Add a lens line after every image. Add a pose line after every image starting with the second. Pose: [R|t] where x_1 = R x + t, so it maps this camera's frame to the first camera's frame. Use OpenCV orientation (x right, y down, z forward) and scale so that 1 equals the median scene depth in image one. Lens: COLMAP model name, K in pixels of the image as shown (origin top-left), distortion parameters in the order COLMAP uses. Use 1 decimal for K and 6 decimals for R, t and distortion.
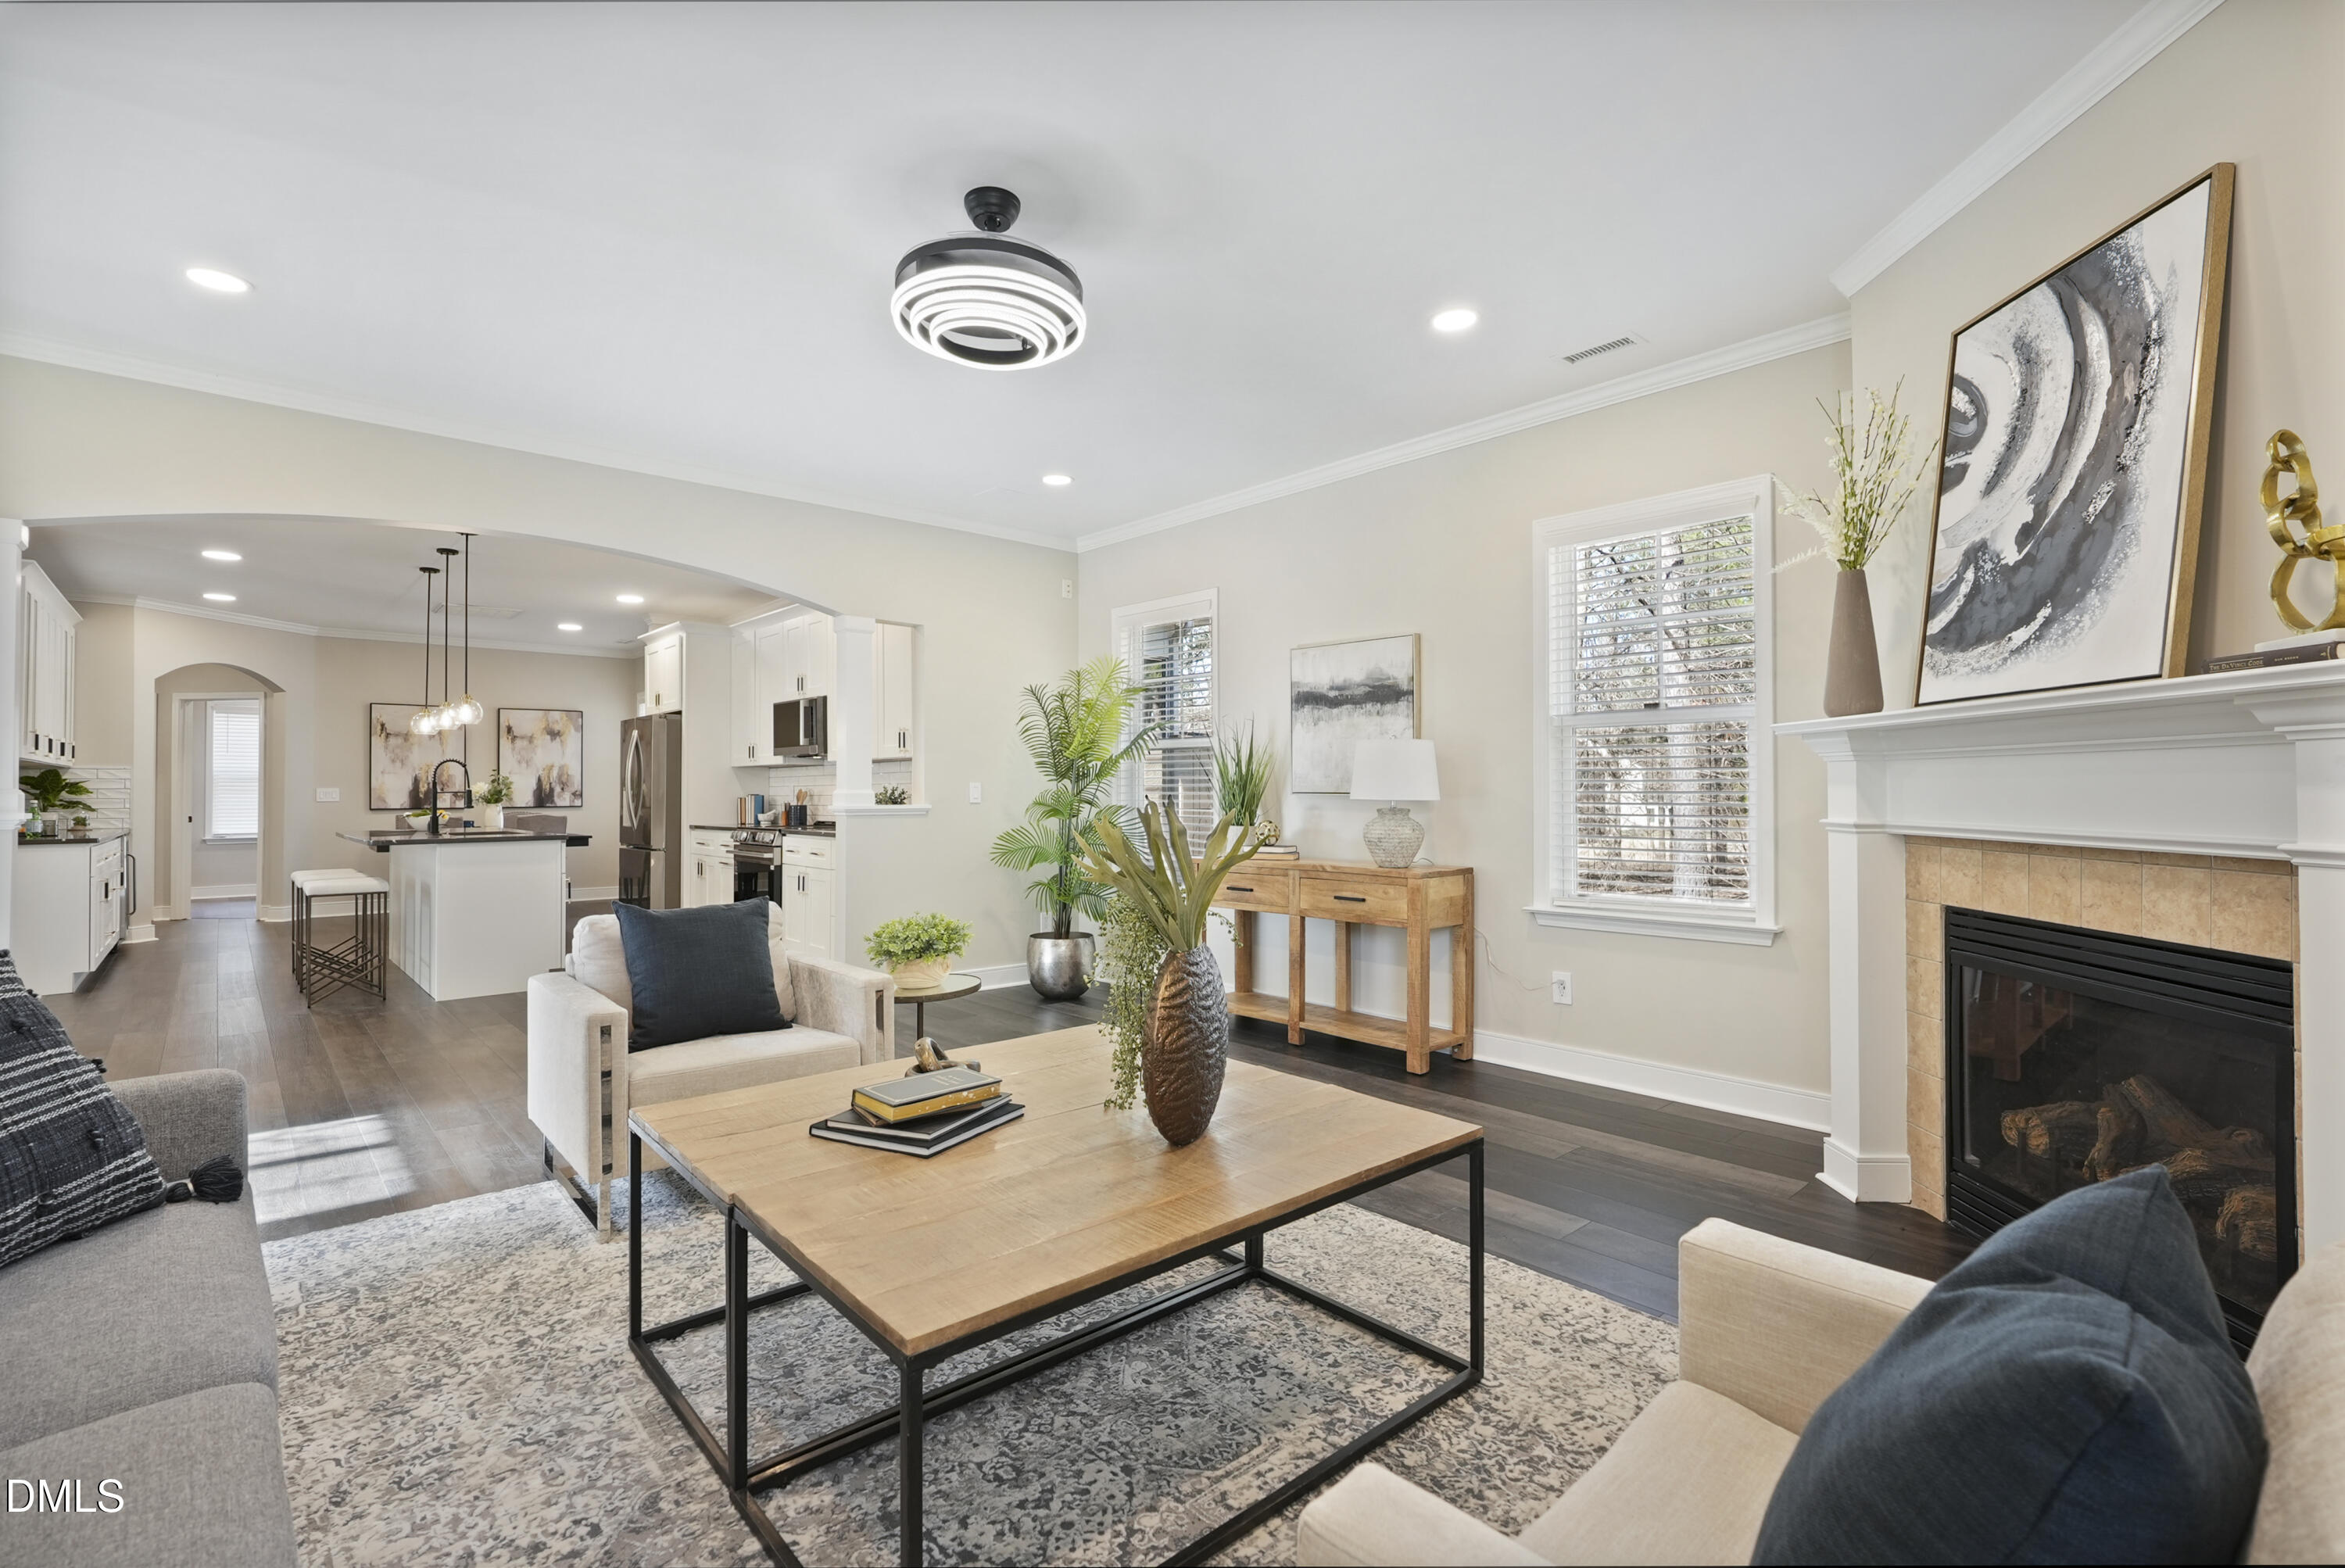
lens RADIAL K [[1055.5, 0, 1167.5], [0, 1055.5, 774.5], [0, 0, 1]] dist [-0.013075, 0.006259]
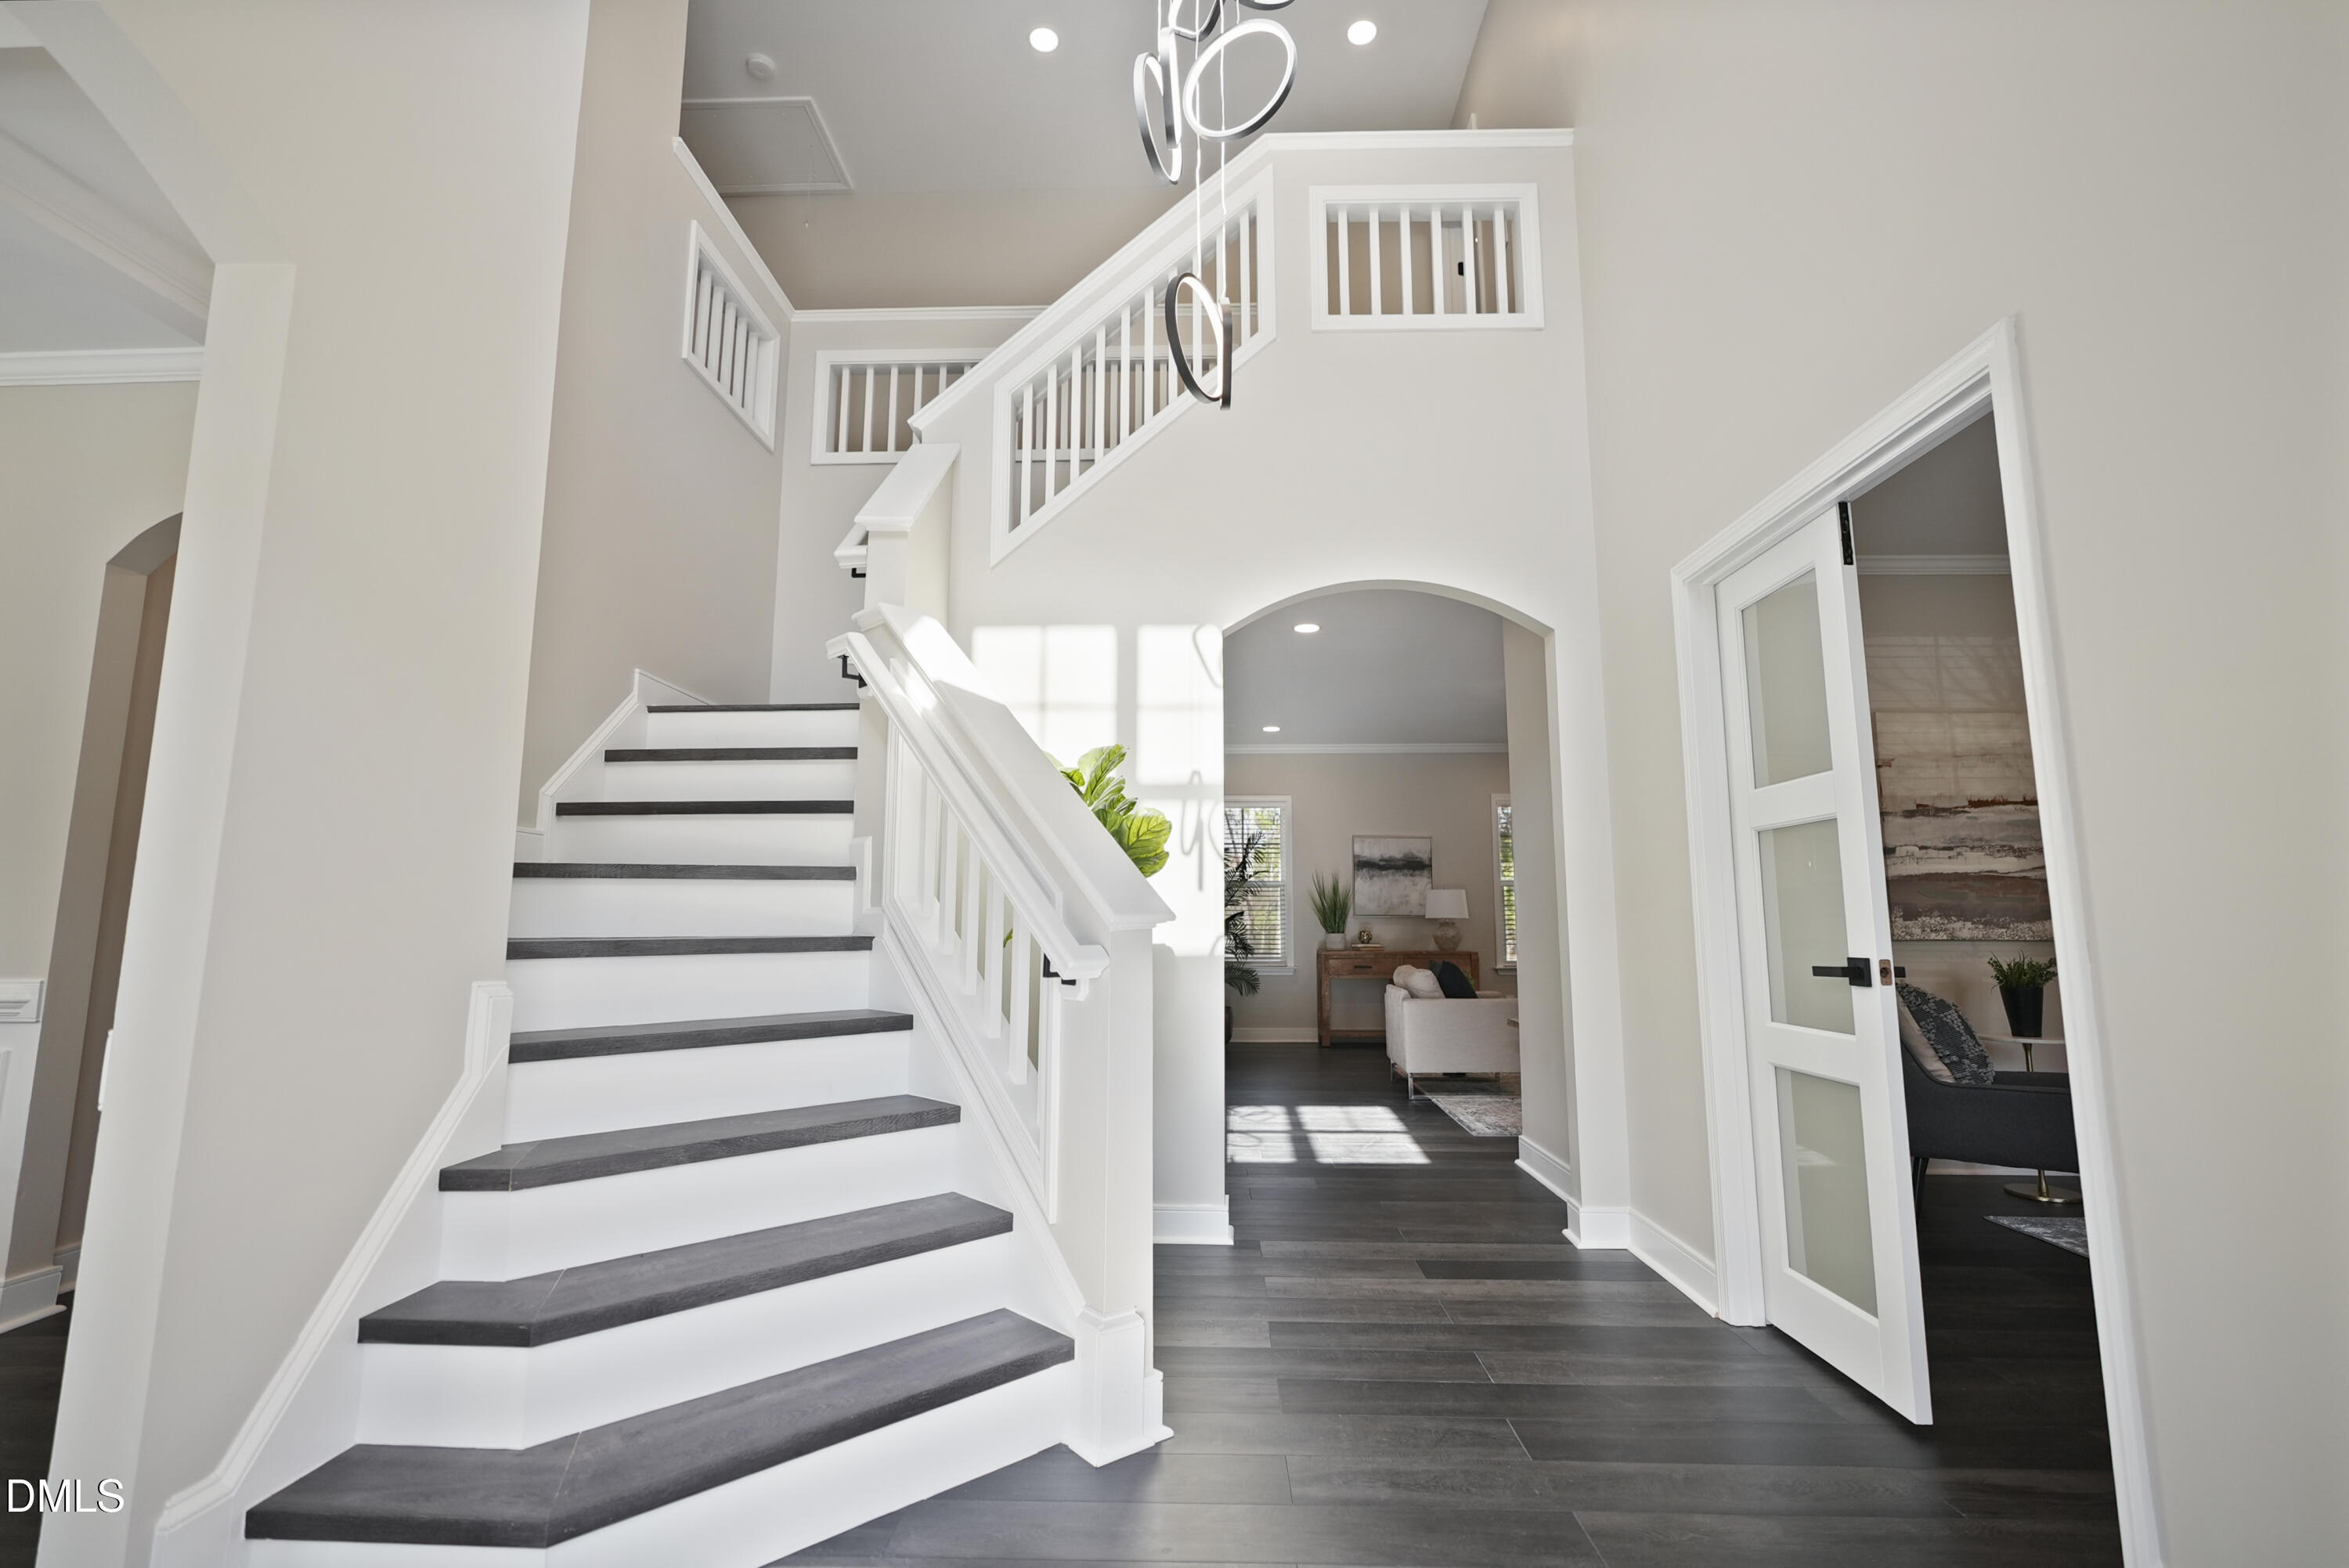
lens RADIAL K [[1057.2, 0, 1169.5], [0, 1057.2, 774.5], [0, 0, 1]] dist [-0.013075, 0.006259]
pose [[0.692000, 0.107432, 0.713859, -1.192458], [-0.018897, 0.991221, -0.130856, 0.018153], [-0.721650, 0.077062, 0.687955, -0.048230]]
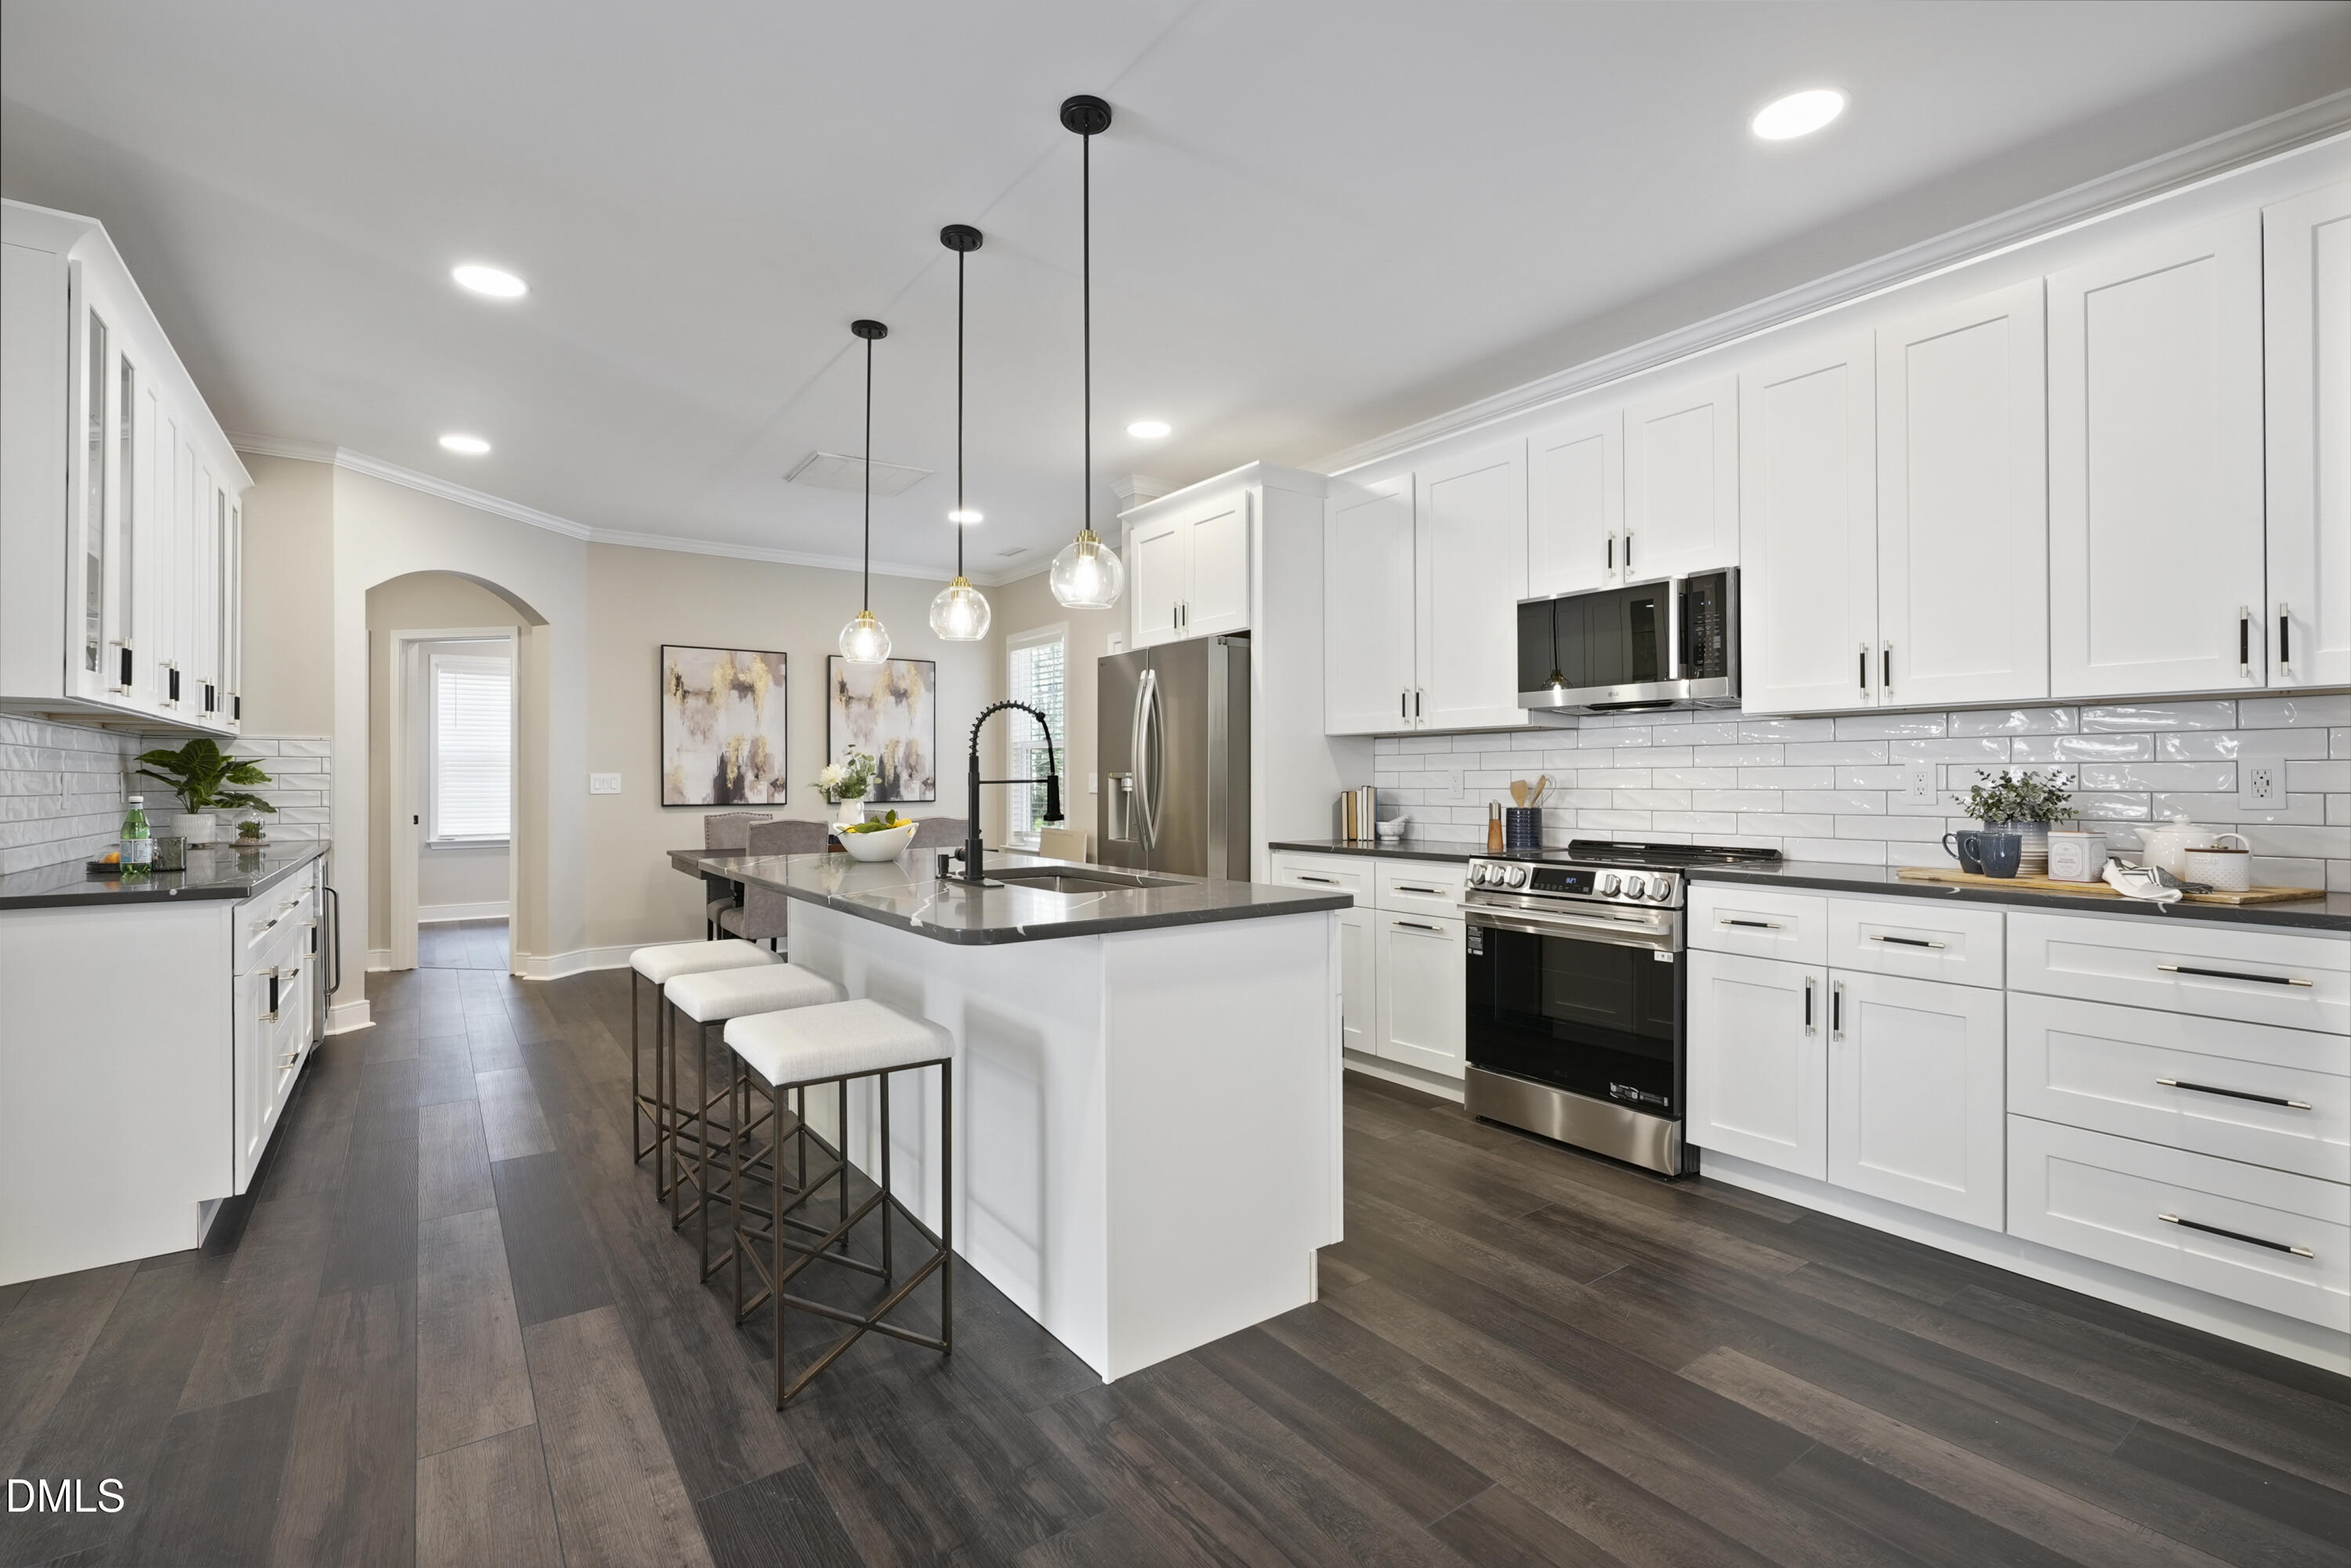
lens RADIAL K [[1058.2, 0, 1170.4], [0, 1058.2, 774.5], [0, 0, 1]] dist [-0.013075, 0.006259]
pose [[0.993169, 0.001871, -0.116669, -0.574630], [-0.000520, 0.999932, 0.011612, 0.009020], [0.116683, -0.011472, 0.993103, 0.595969]]
